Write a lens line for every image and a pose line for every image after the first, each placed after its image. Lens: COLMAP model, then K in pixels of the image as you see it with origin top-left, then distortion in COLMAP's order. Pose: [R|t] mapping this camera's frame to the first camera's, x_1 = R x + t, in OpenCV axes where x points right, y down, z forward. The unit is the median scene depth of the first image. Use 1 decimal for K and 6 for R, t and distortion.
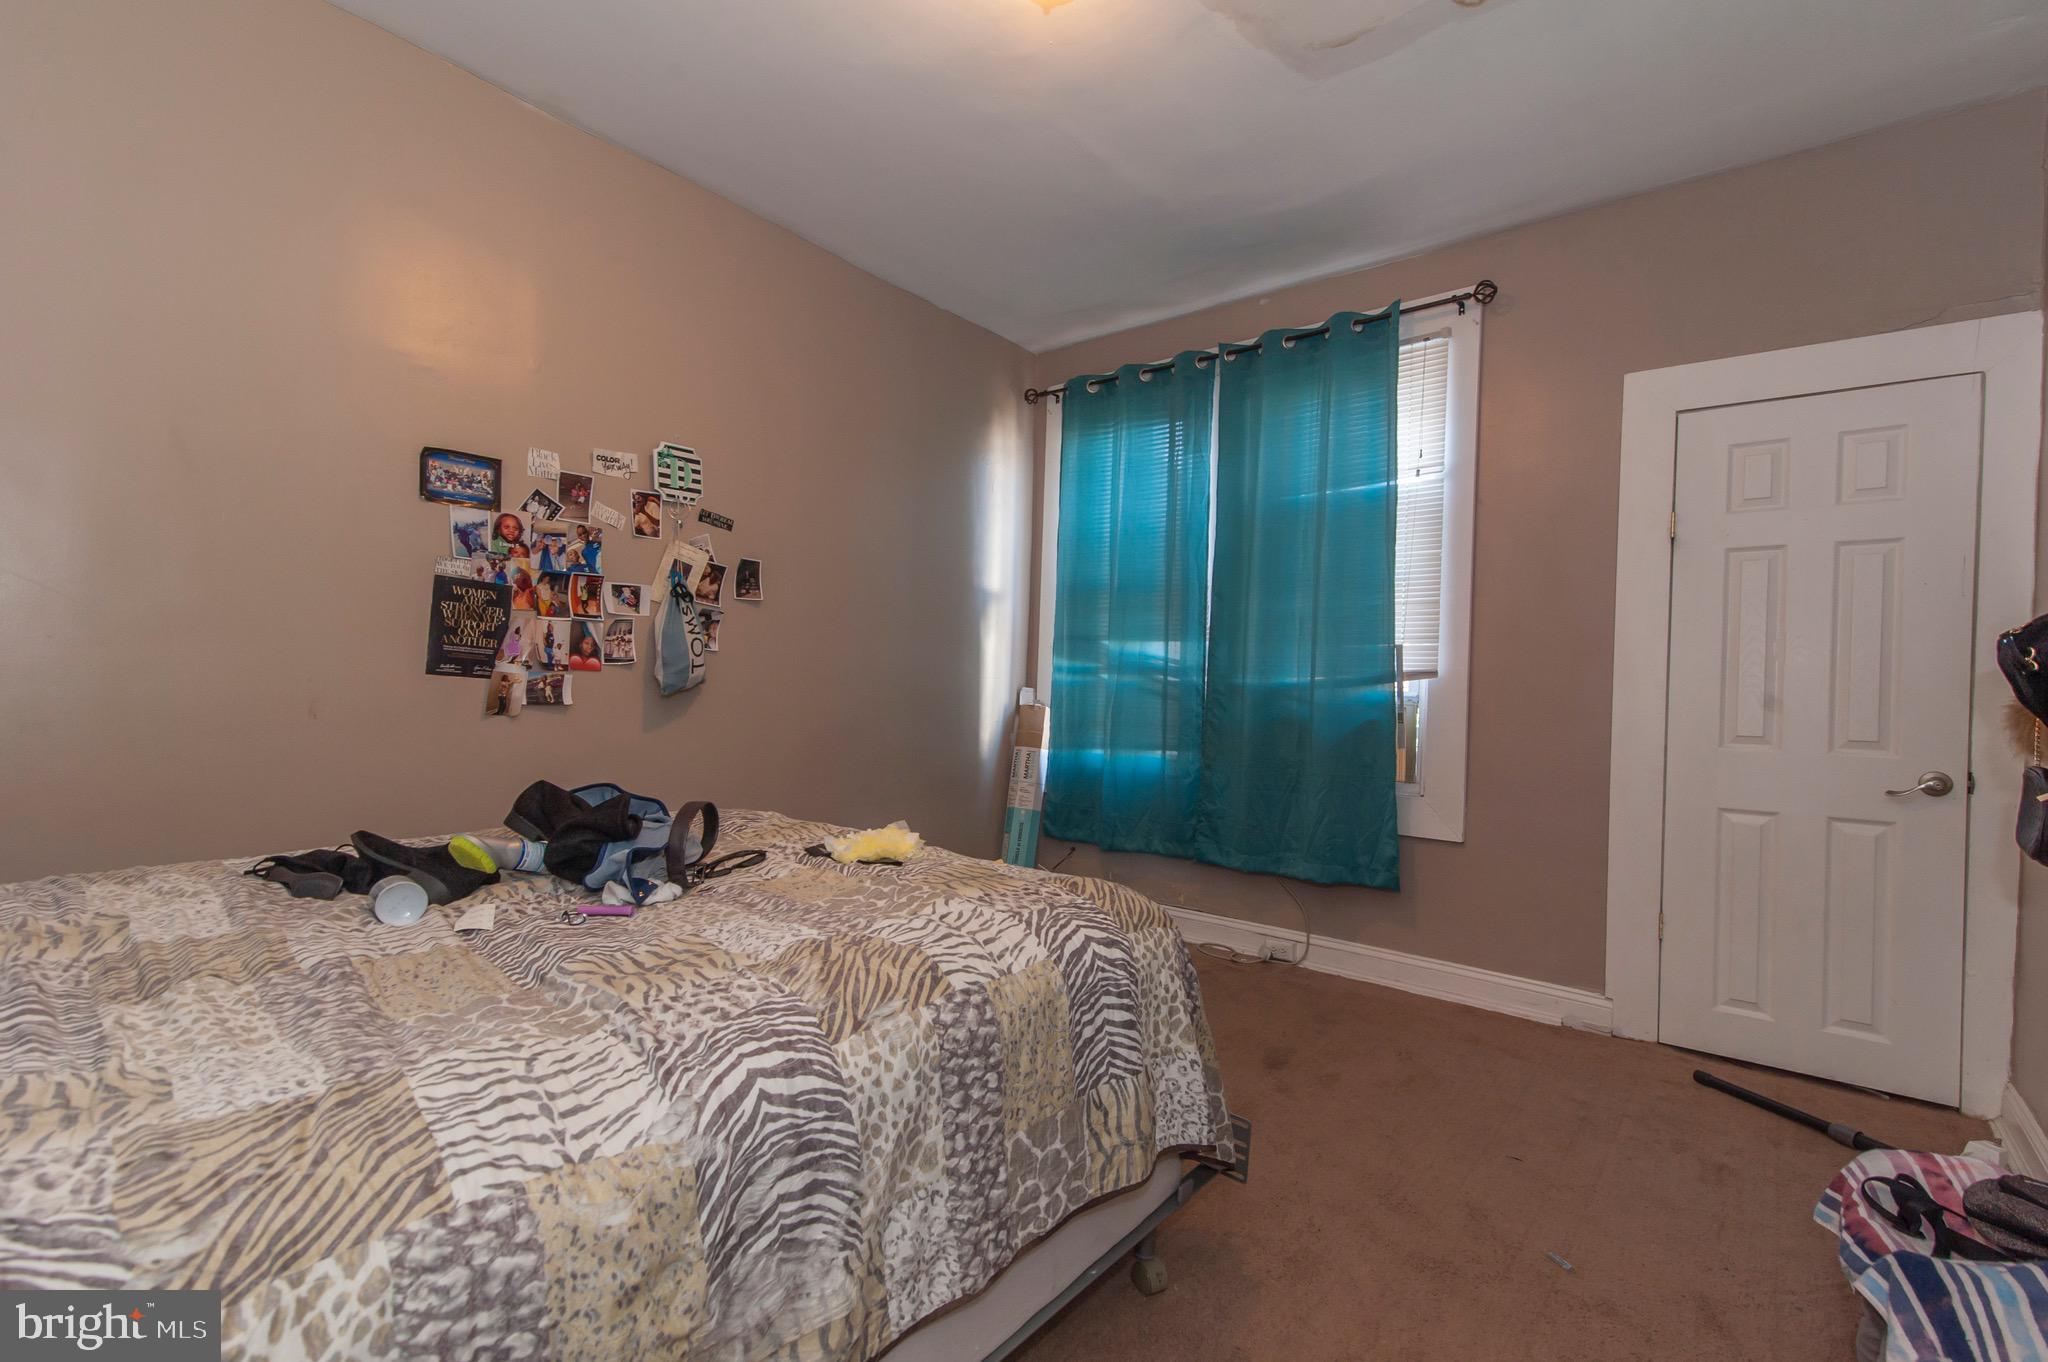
lens RADIAL K [[921.1, 0, 1022.3], [0, 921.1, 692.2], [0, 0, 1]] dist [0.003509, 0.000793]
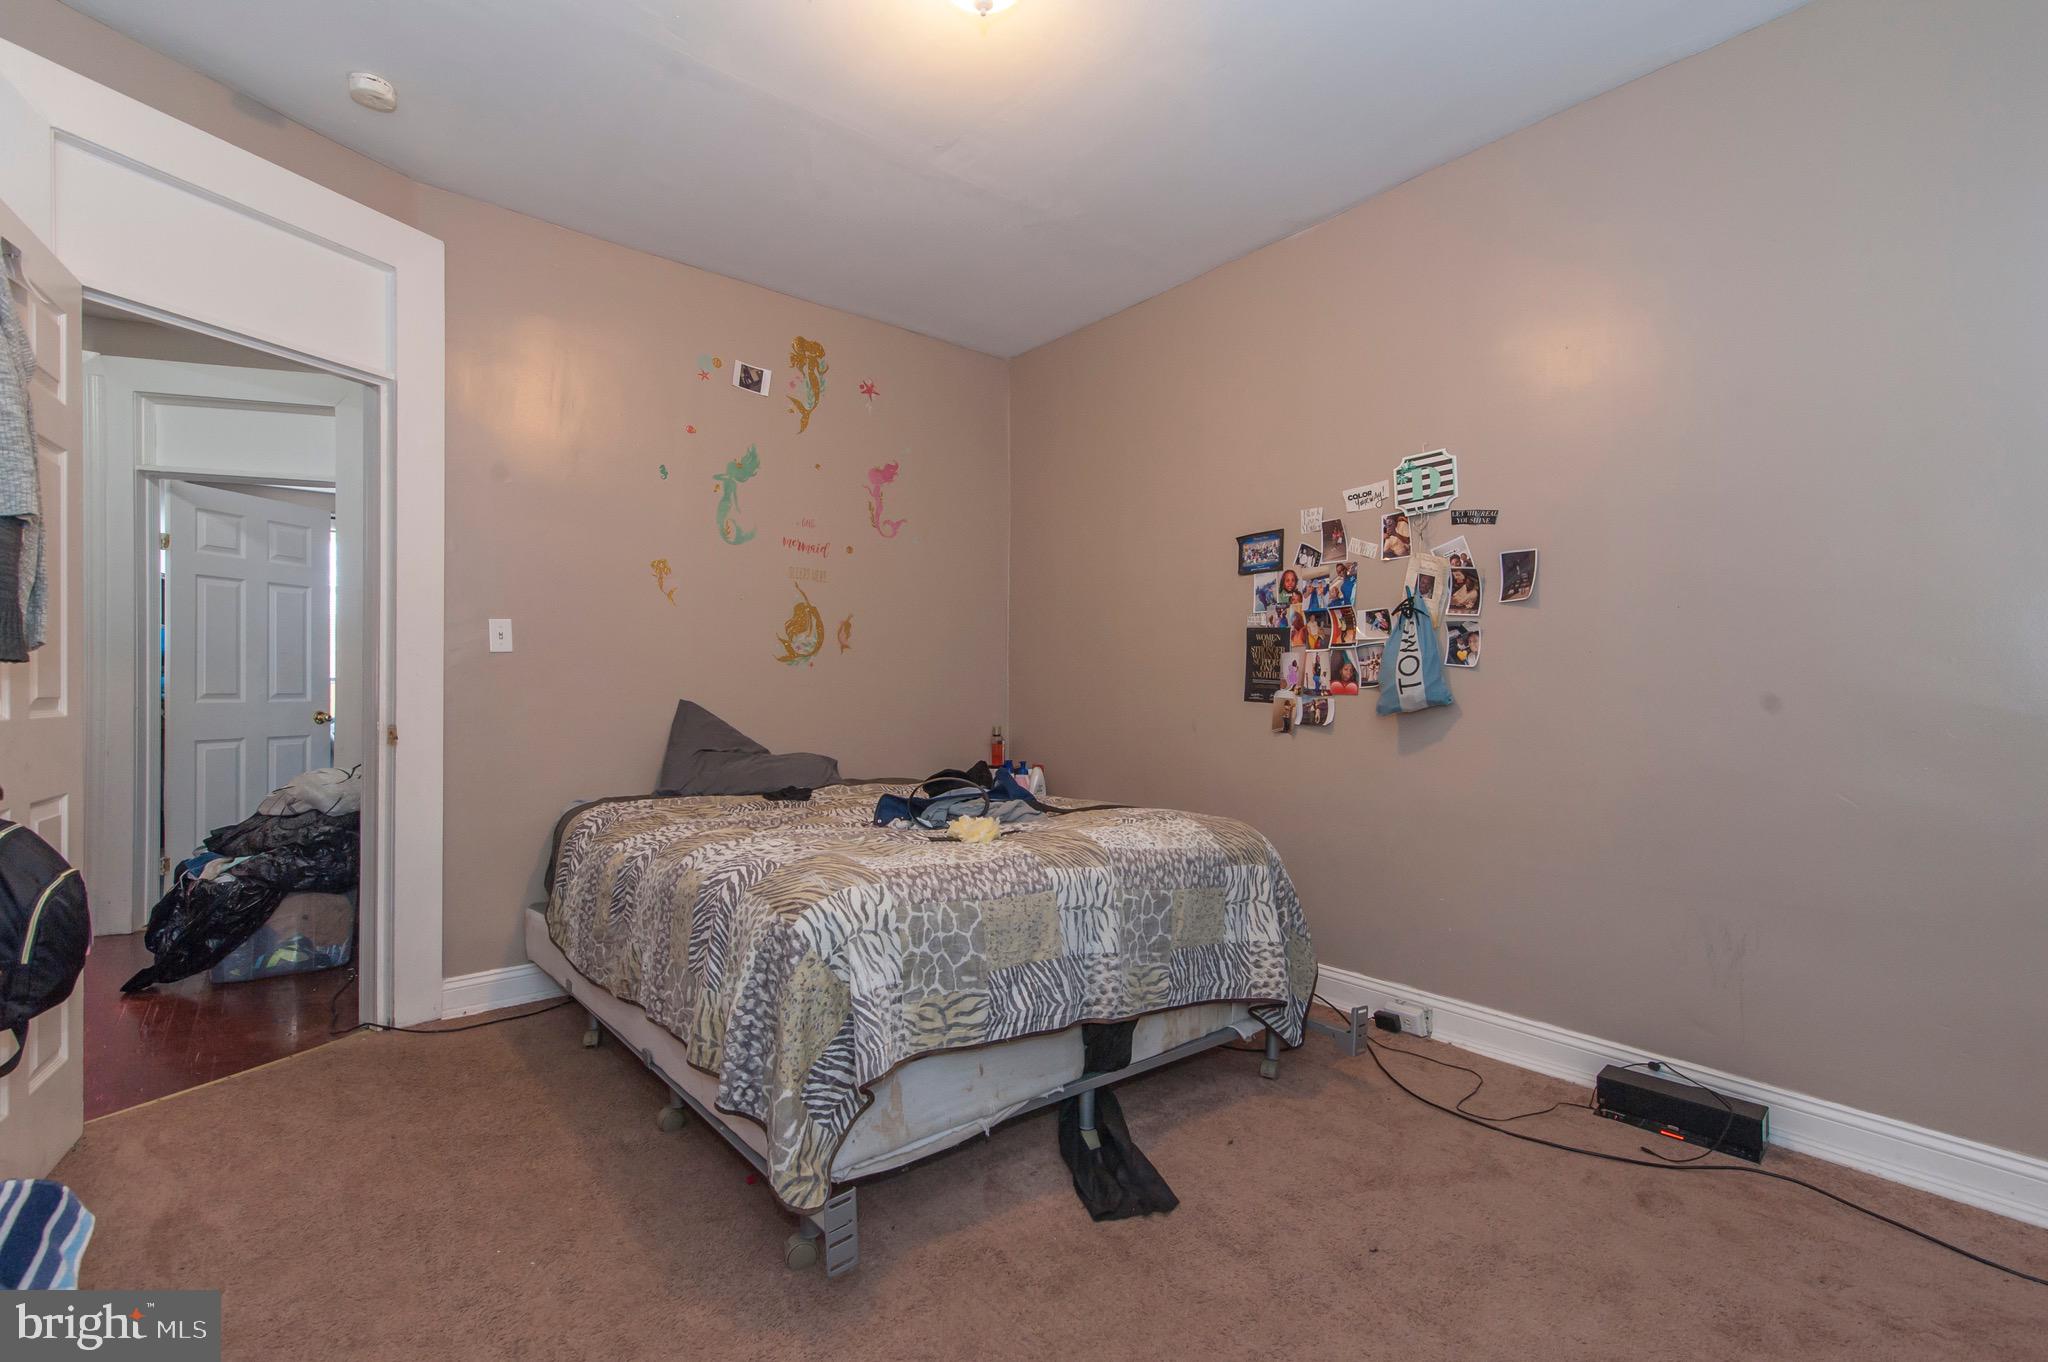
lens RADIAL K [[921.1, 0, 1022.3], [0, 921.1, 692.2], [0, 0, 1]] dist [0.003509, 0.000793]
pose [[-0.209648, -0.030778, -0.977292, 0.691803], [-0.008907, 0.999523, -0.029567, 0.009695], [0.977736, 0.002506, -0.209822, 0.875365]]
